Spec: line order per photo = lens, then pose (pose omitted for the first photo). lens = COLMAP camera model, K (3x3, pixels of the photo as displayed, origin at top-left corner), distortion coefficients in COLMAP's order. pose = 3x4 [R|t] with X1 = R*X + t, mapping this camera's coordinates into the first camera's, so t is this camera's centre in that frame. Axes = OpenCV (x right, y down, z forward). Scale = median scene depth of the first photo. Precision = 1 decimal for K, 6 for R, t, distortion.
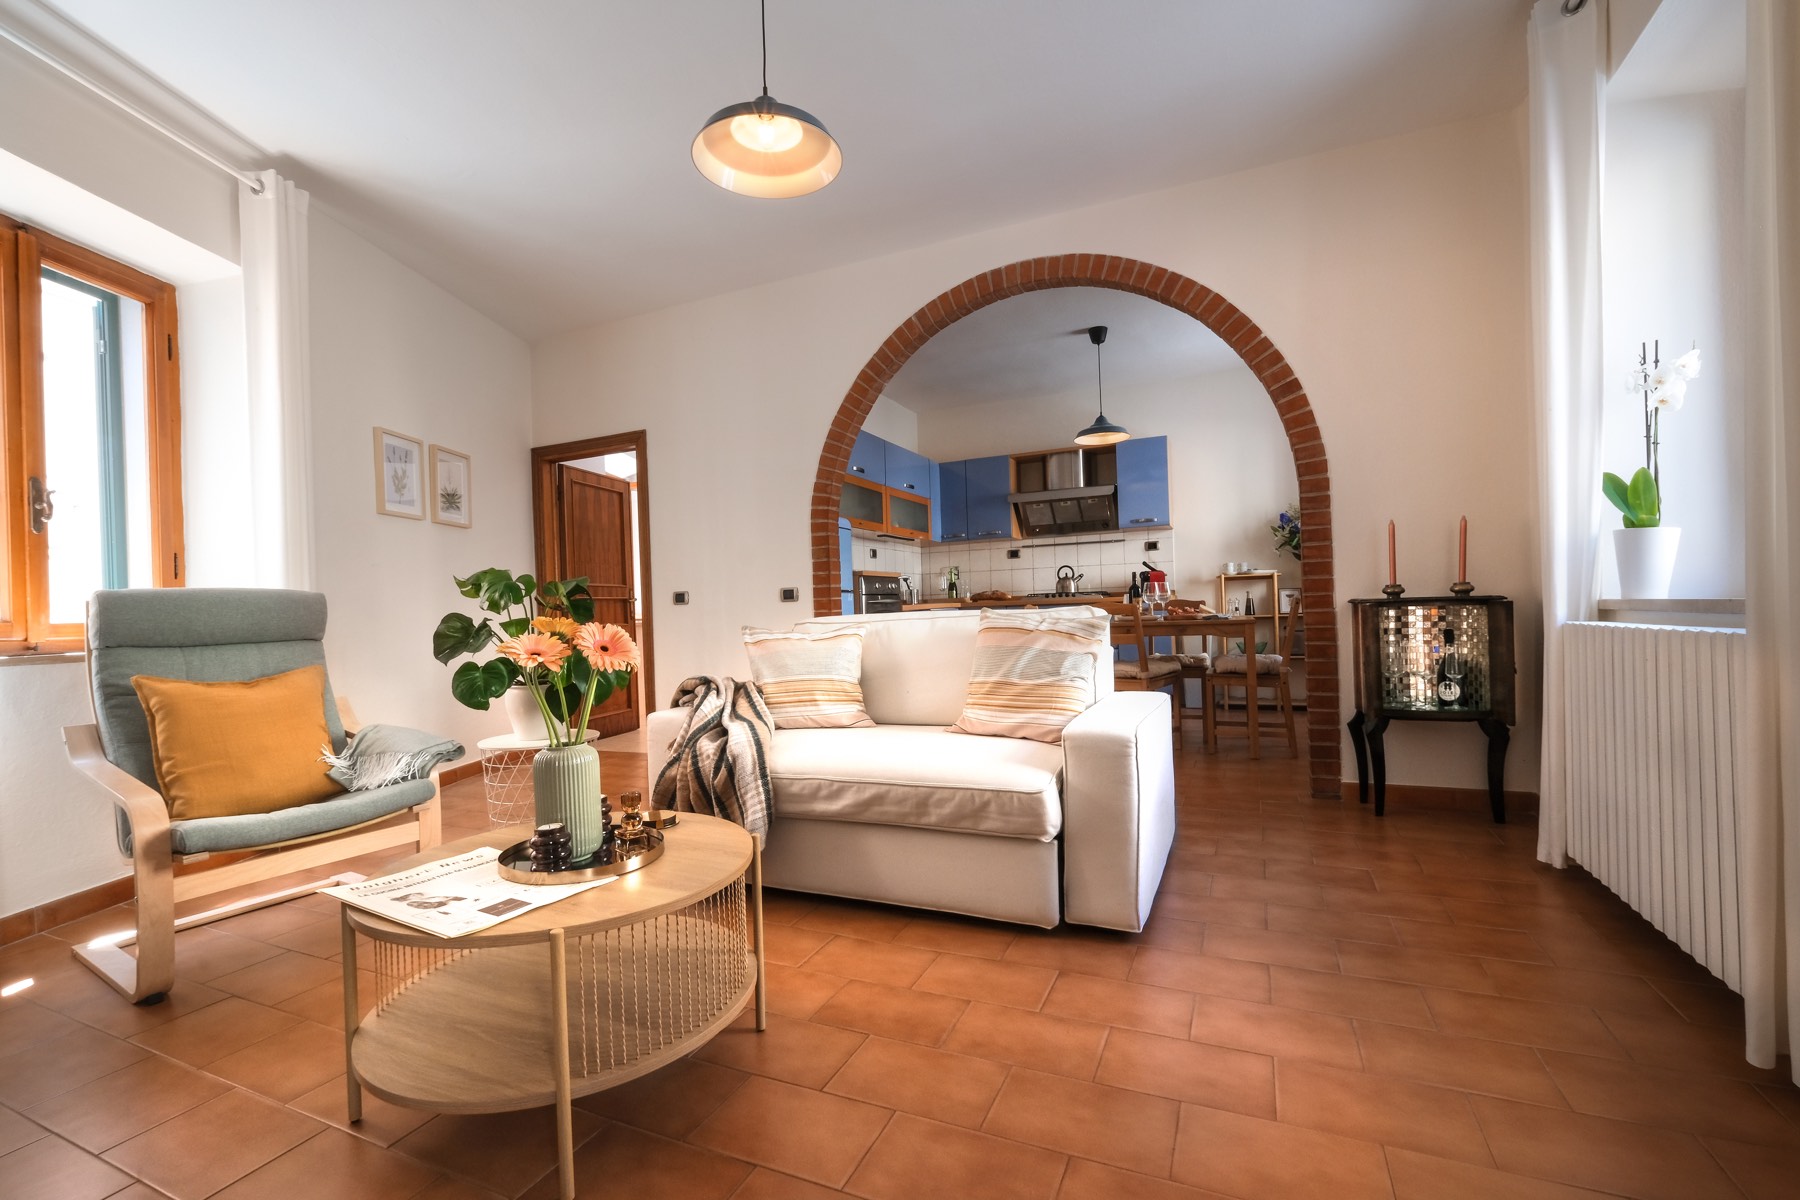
lens RADIAL K [[771.9, 0, 900.0], [0, 771.9, 600.0], [0, 0, 1]] dist [-0.008576, 0.000758]
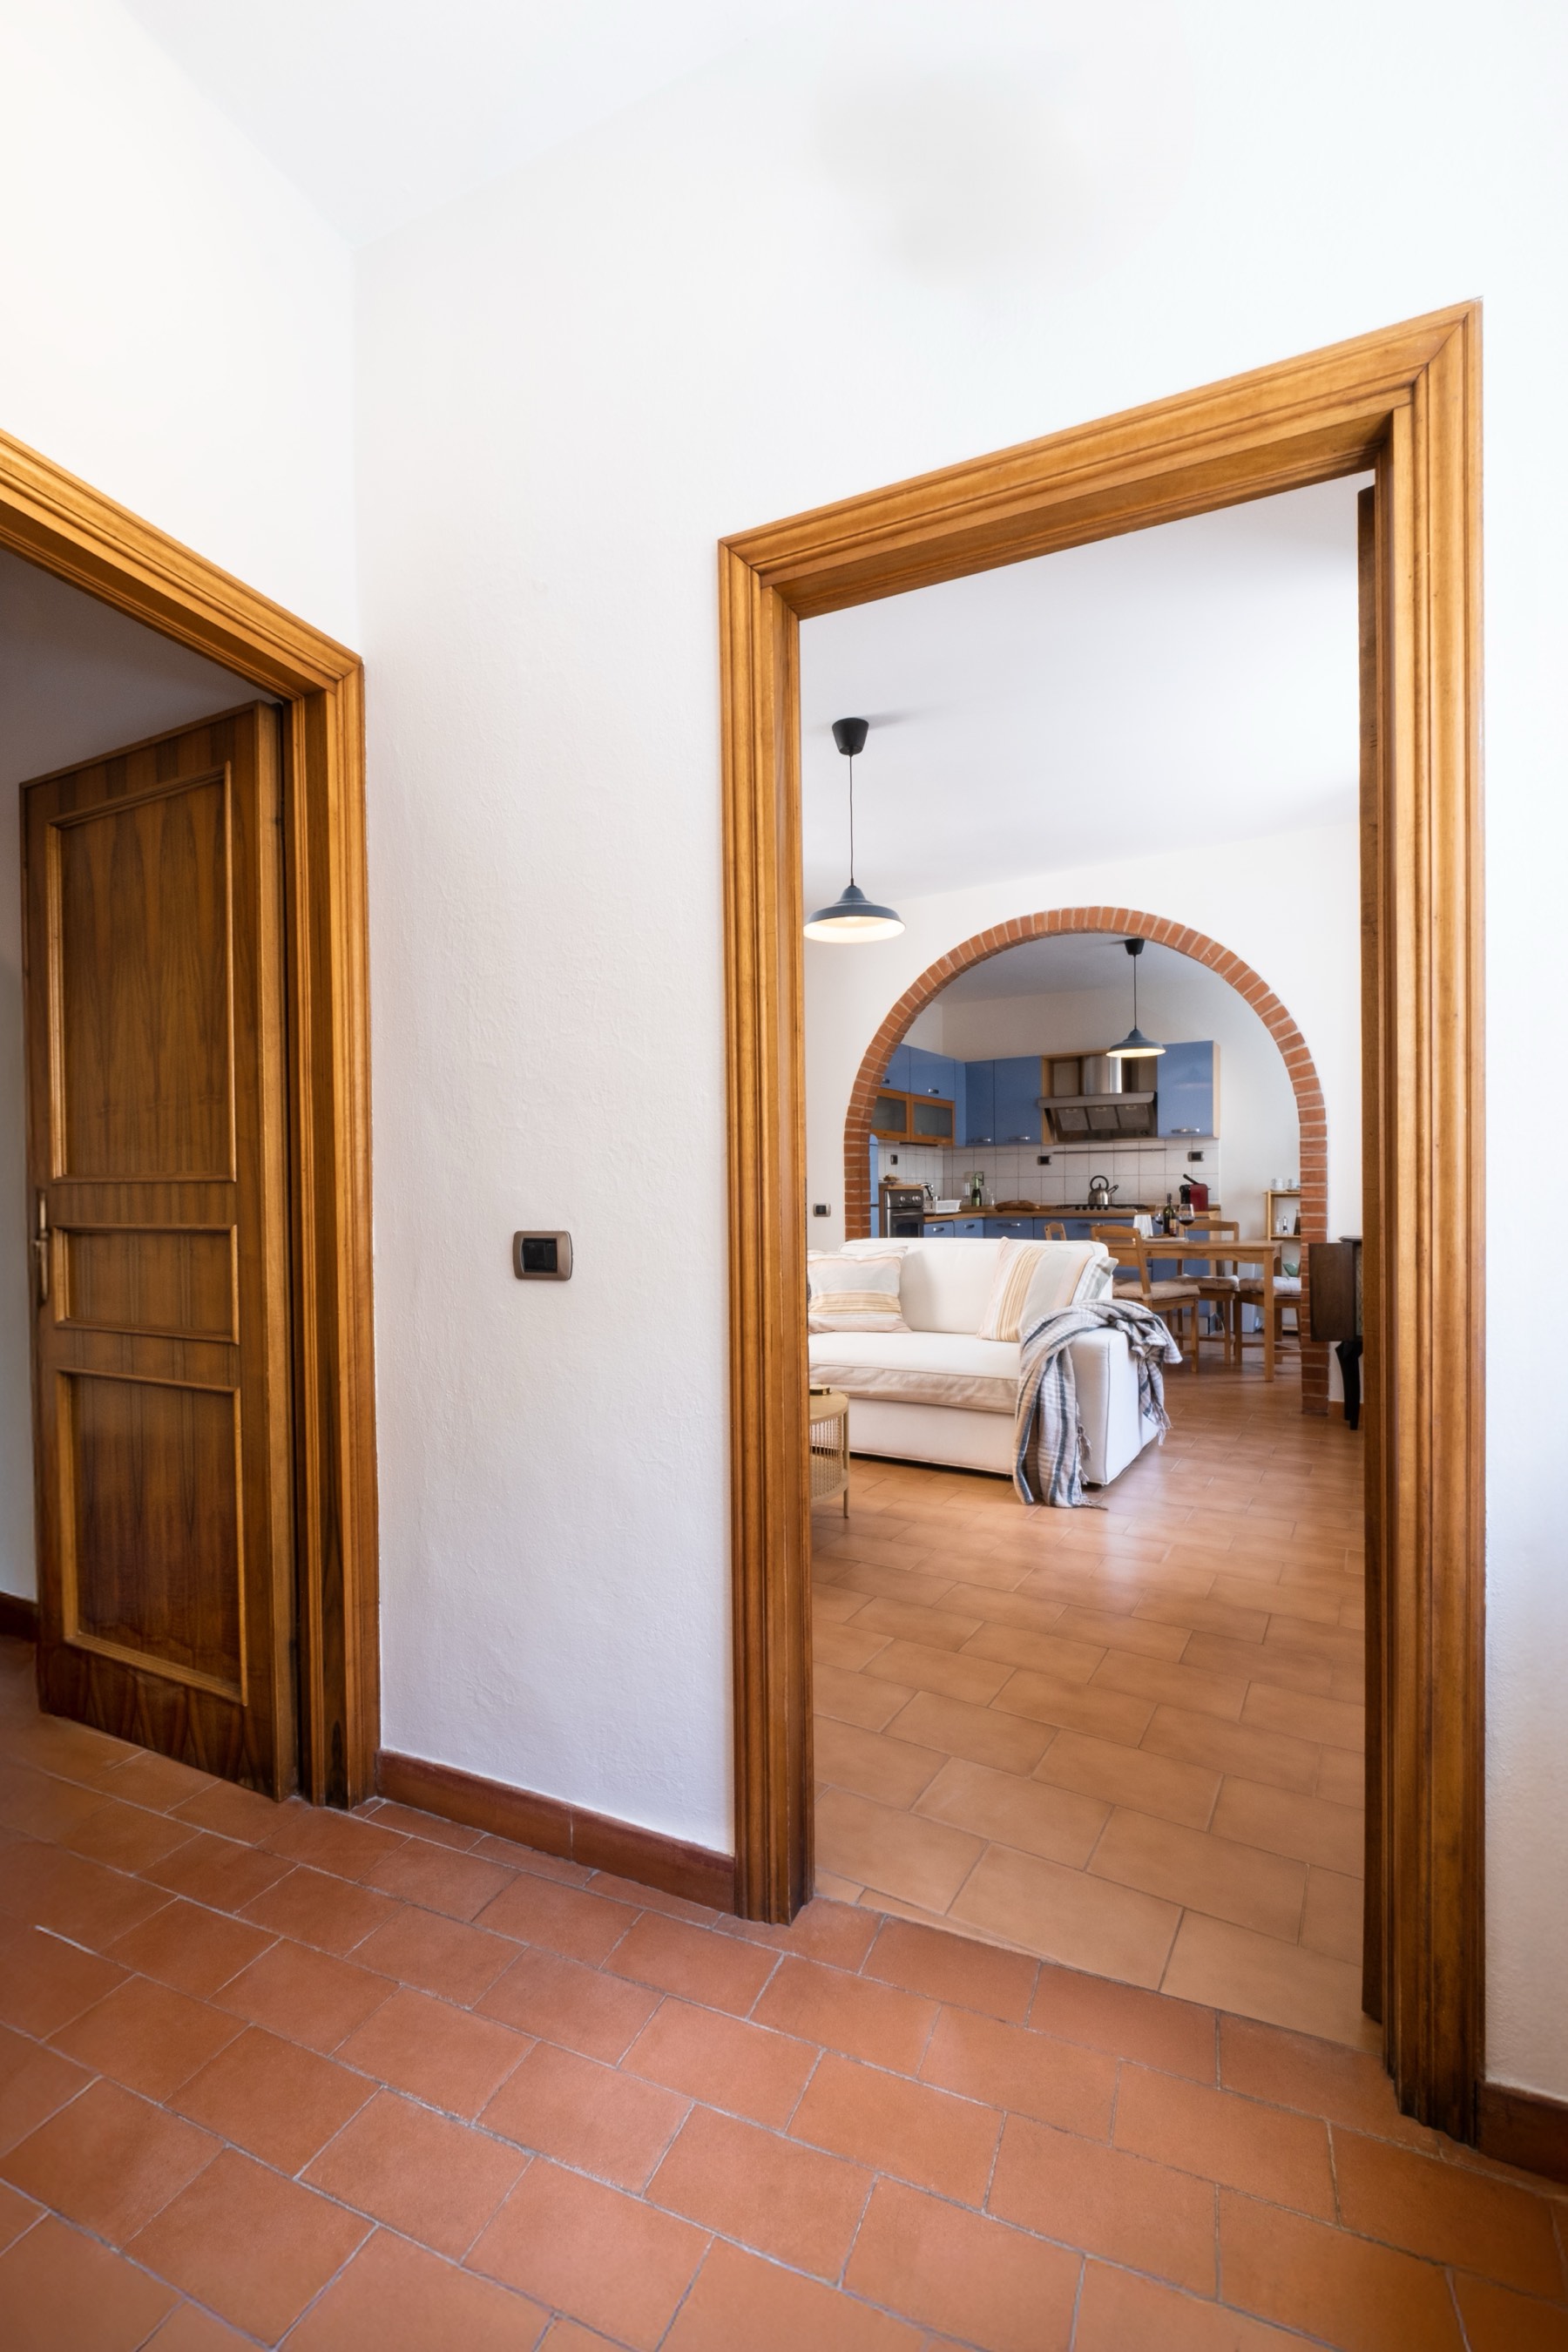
lens RADIAL K [[1008.6, 0, 785.5], [0, 1008.6, 1199.2], [0, 0, 1]] dist [-0.008576, 0.000758]
pose [[0.992798, 0.023575, -0.117454, -0.028450], [-0.021273, 0.999557, 0.020817, -0.047967], [0.117893, -0.018168, 0.992860, -0.379133]]
